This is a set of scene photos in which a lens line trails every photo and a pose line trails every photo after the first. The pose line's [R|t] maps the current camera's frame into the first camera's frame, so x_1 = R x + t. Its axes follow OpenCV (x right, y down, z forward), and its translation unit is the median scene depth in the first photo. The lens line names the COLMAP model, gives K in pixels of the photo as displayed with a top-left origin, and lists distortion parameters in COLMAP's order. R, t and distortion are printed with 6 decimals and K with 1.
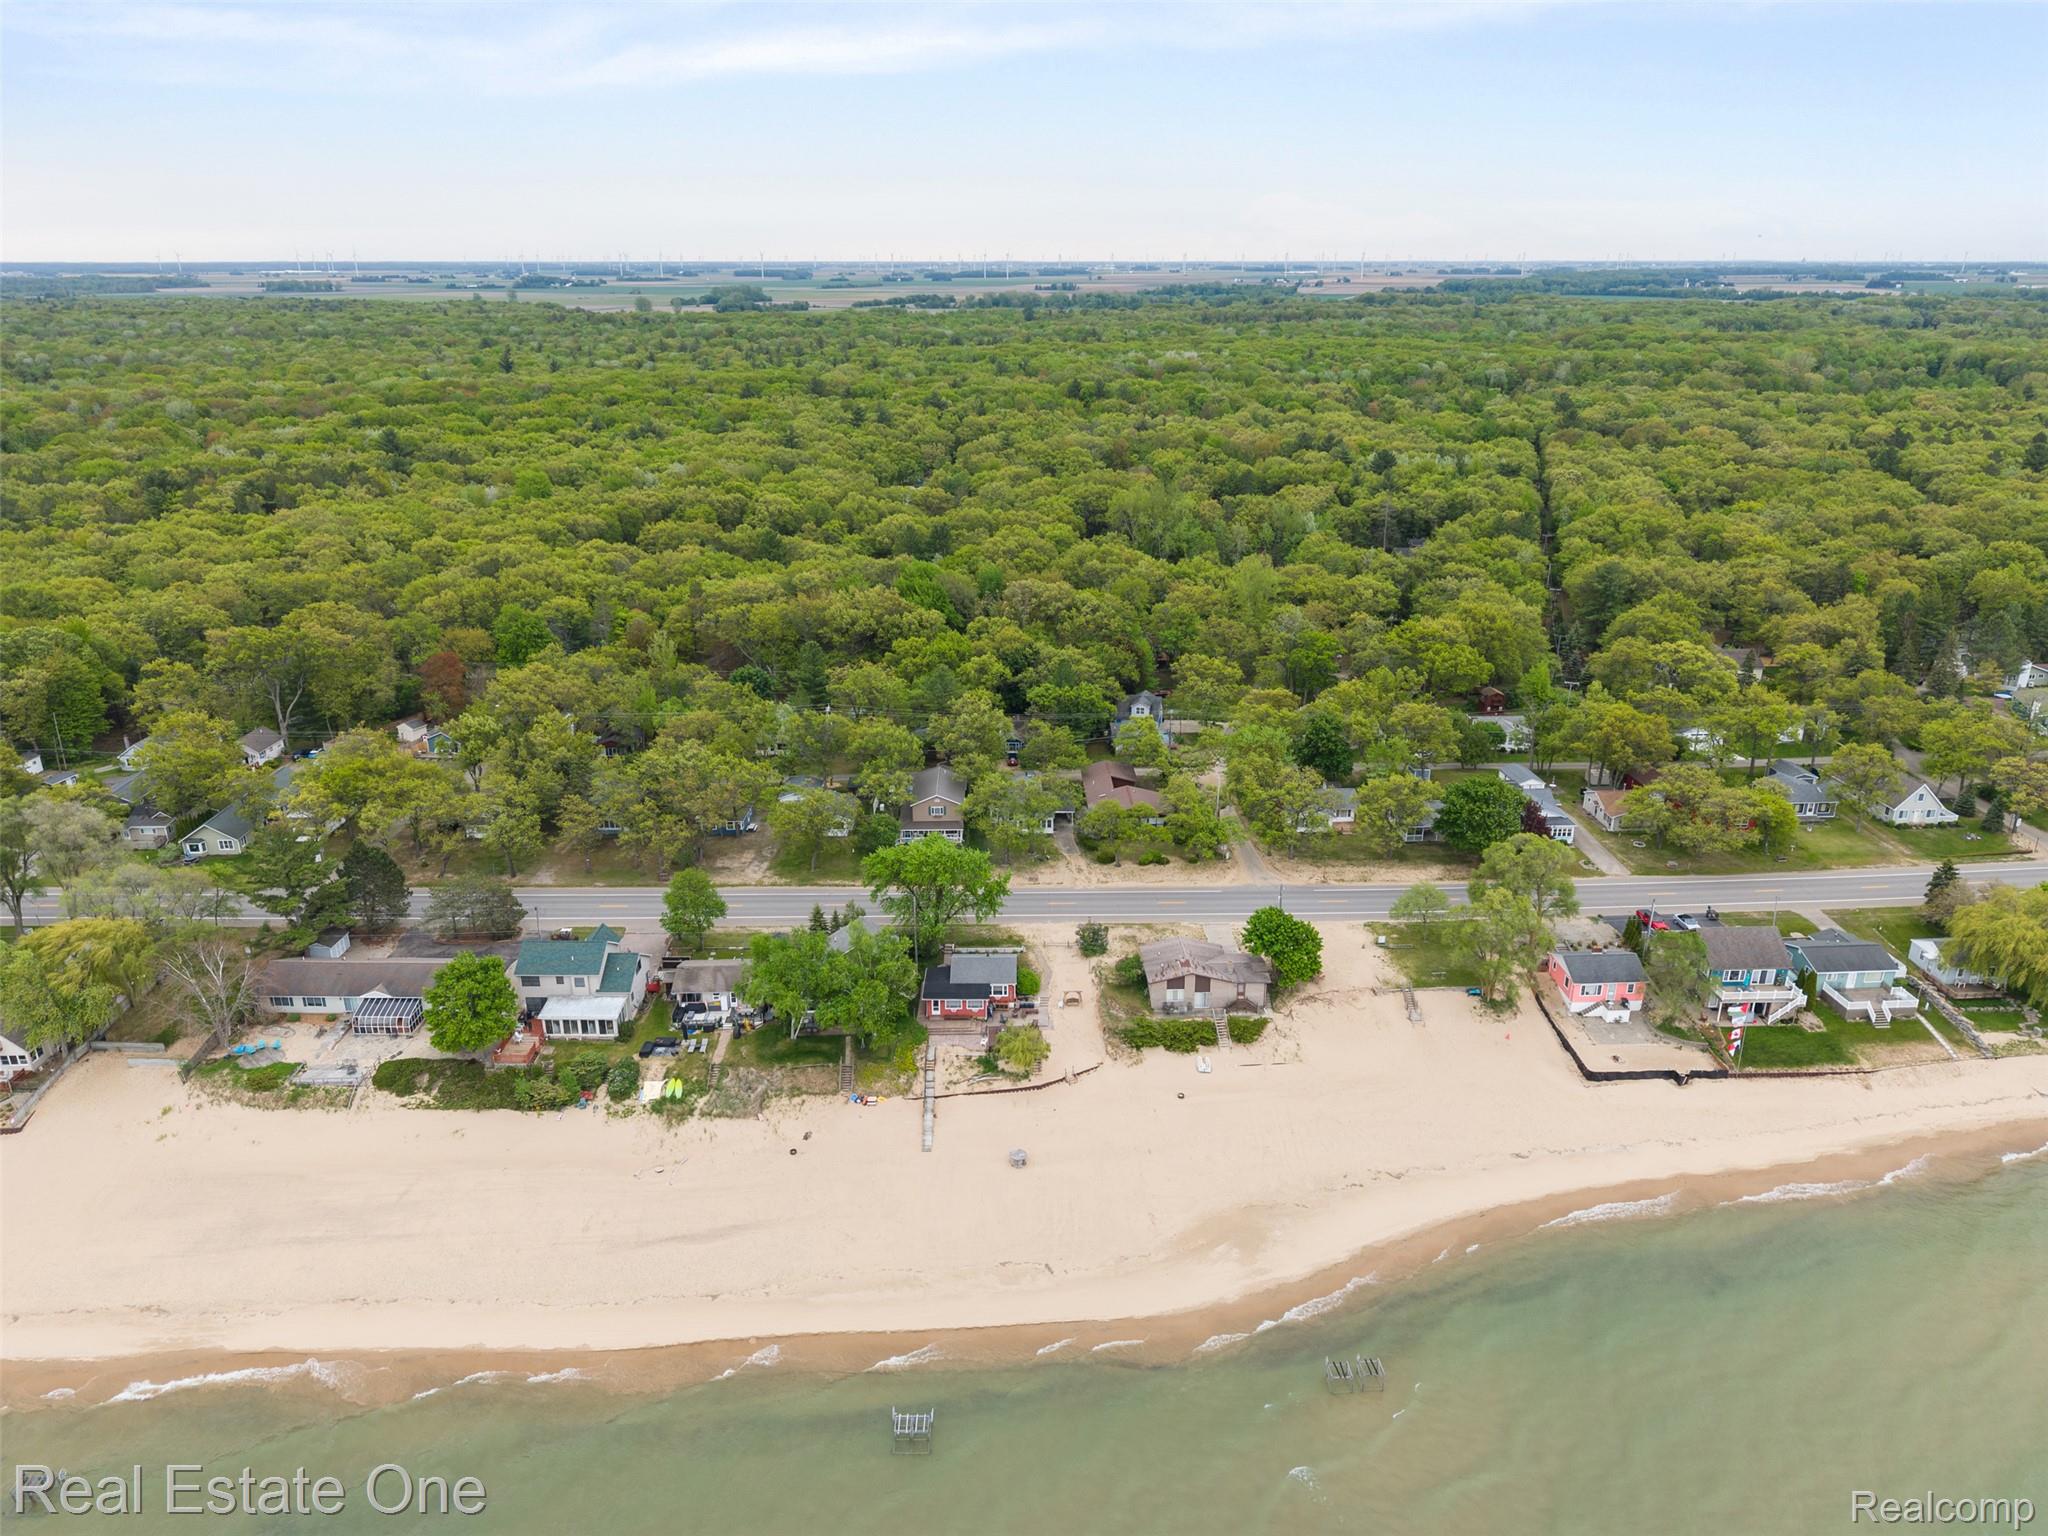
lens RADIAL K [[1388.6, 0, 1024.0], [0, 1388.6, 768.0], [0, 0, 1]] dist [-0.001323, 0.000221]
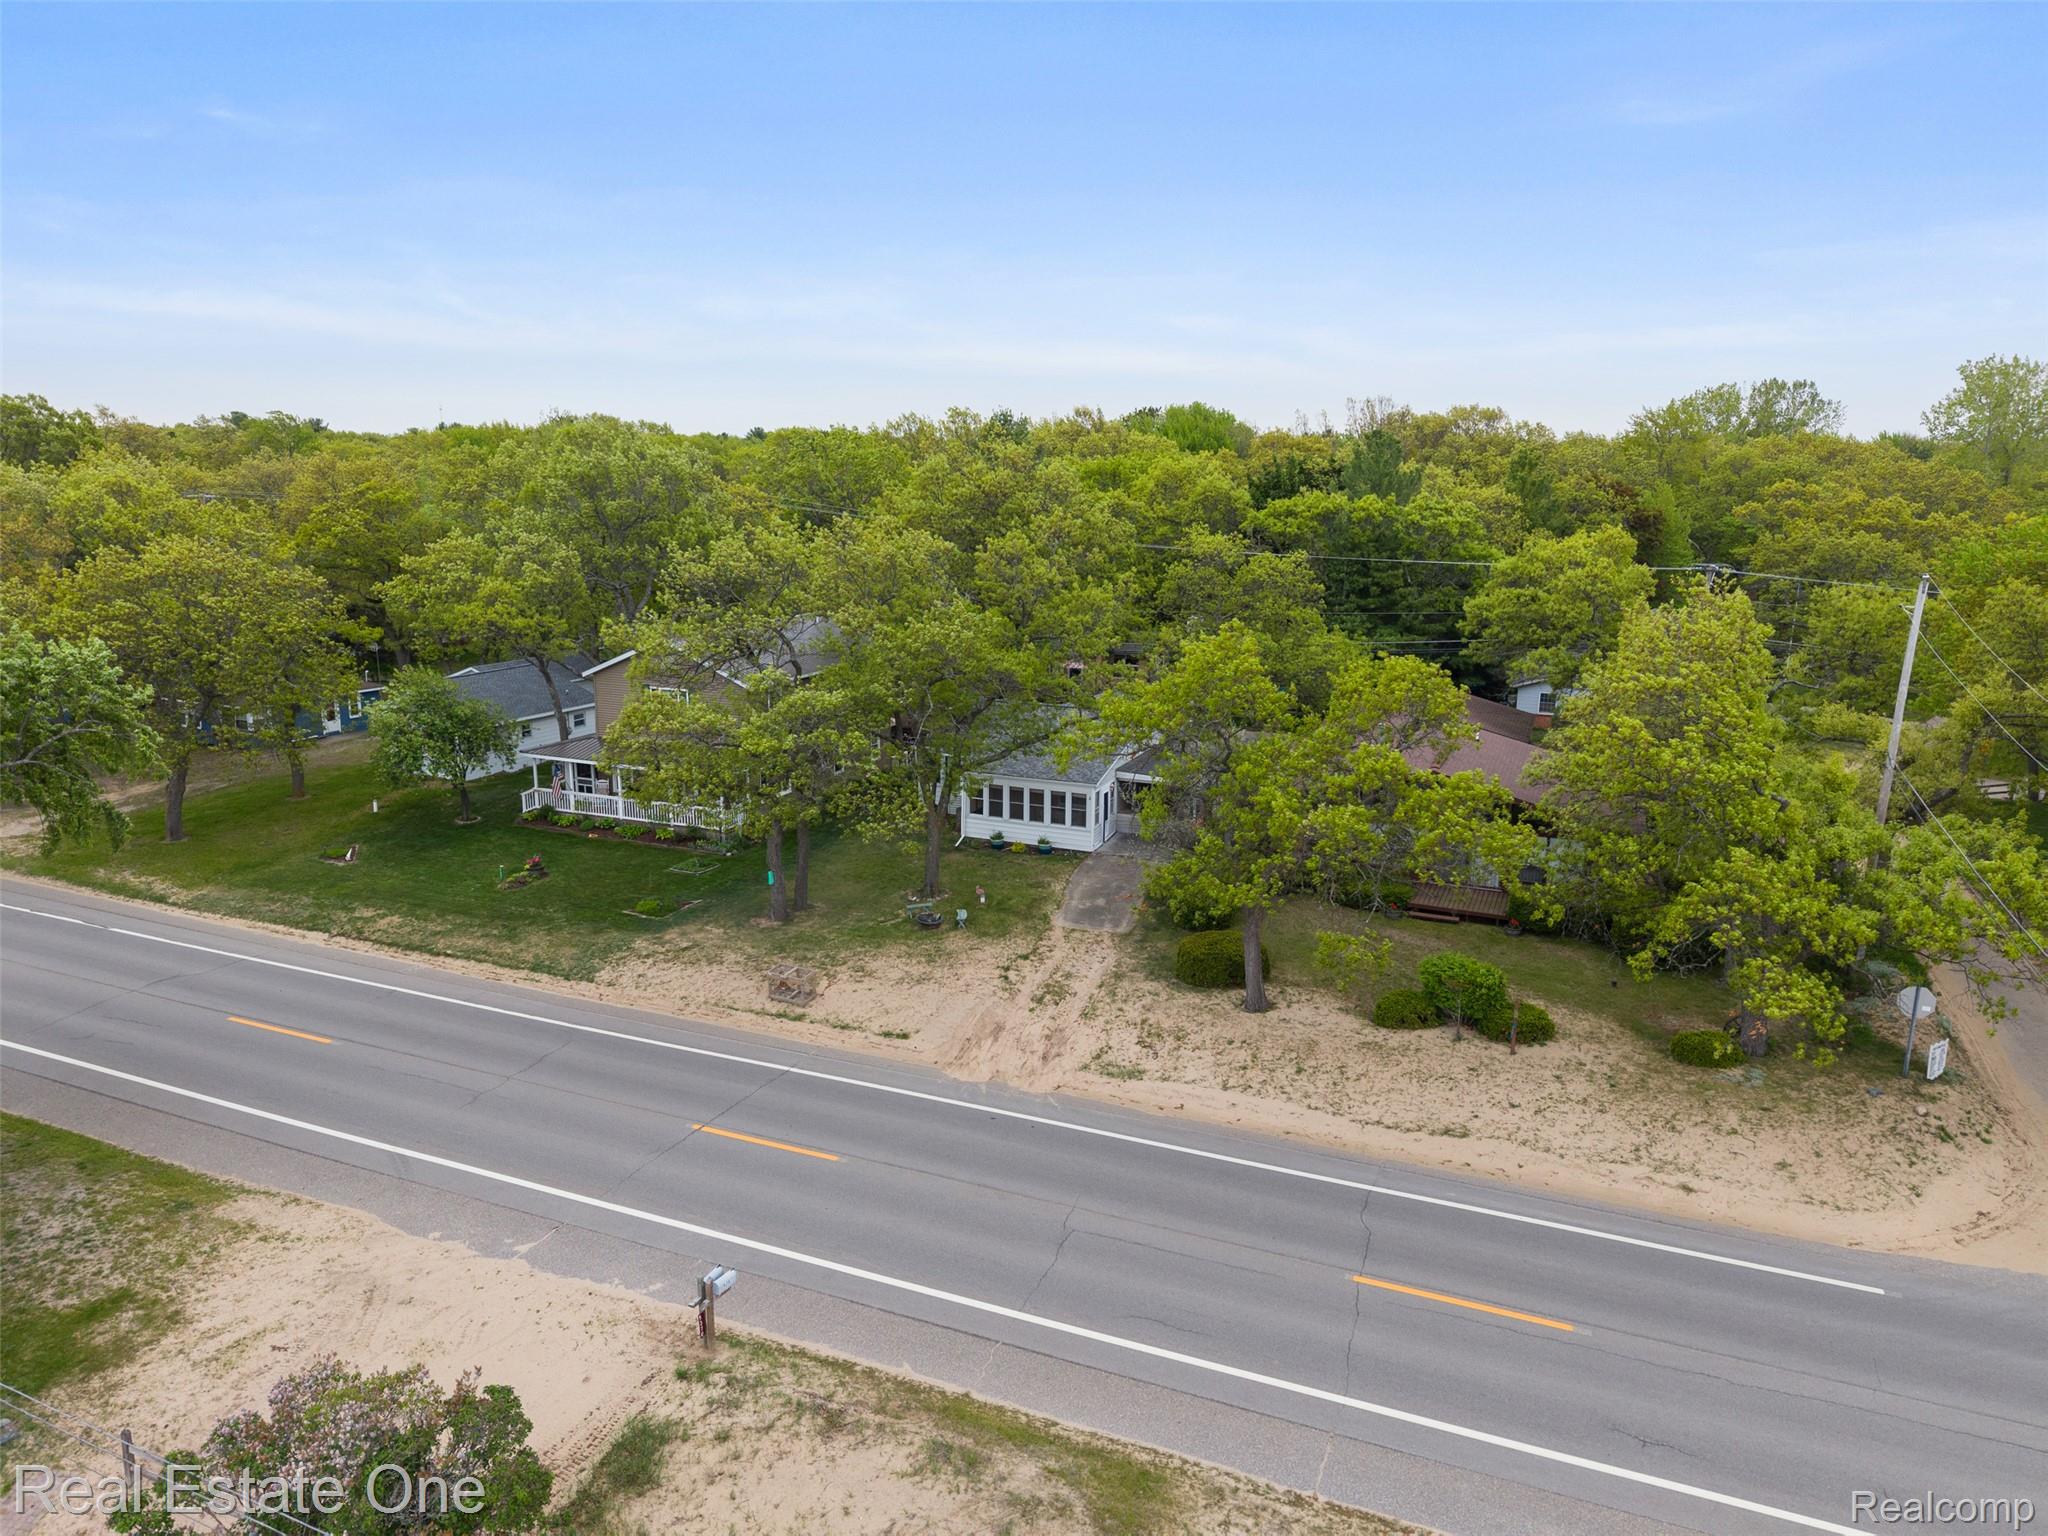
lens RADIAL K [[1388.6, 0, 1024.0], [0, 1388.6, 768.0], [0, 0, 1]] dist [-0.001323, 0.000221]
pose [[0.914979, 0.098492, -0.391296, 0.133906], [-0.151188, 0.982789, -0.106154, 0.077424], [0.374106, 0.156288, 0.914122, 0.990440]]
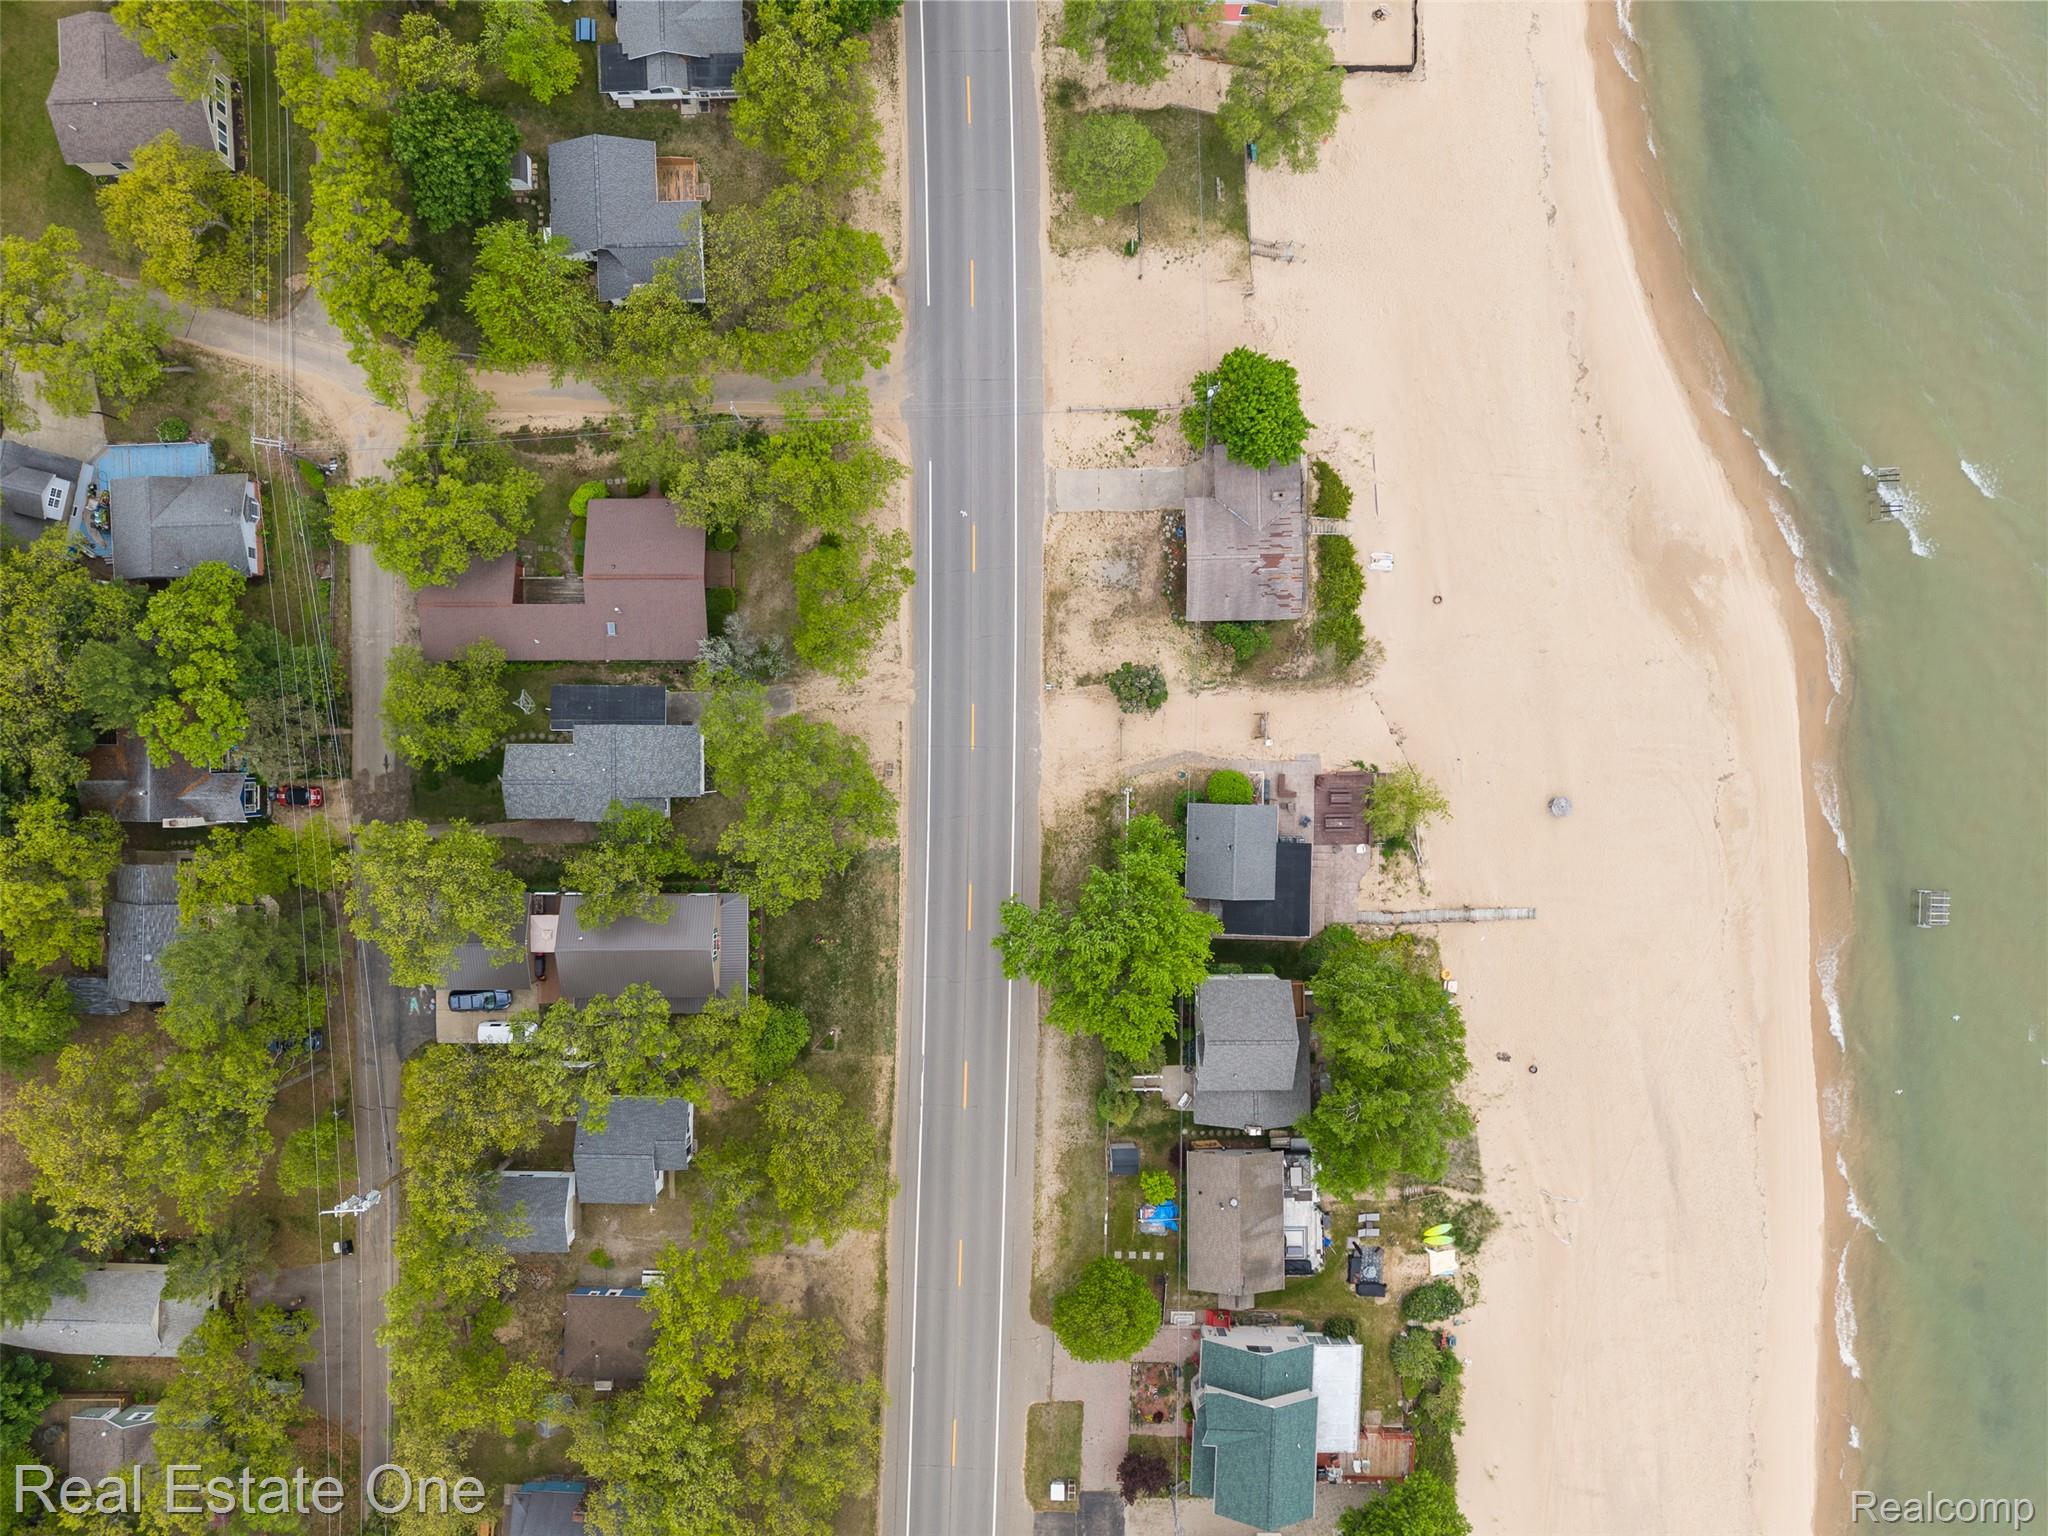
lens RADIAL K [[1388.6, 0, 1024.0], [0, 1388.6, 768.0], [0, 0, 1]] dist [-0.001323, 0.000221]
pose [[0.023582, -0.999660, -0.011138, 0.018355], [0.332045, -0.002677, 0.943260, -0.548323], [-0.942969, -0.025943, 0.331869, 0.882483]]
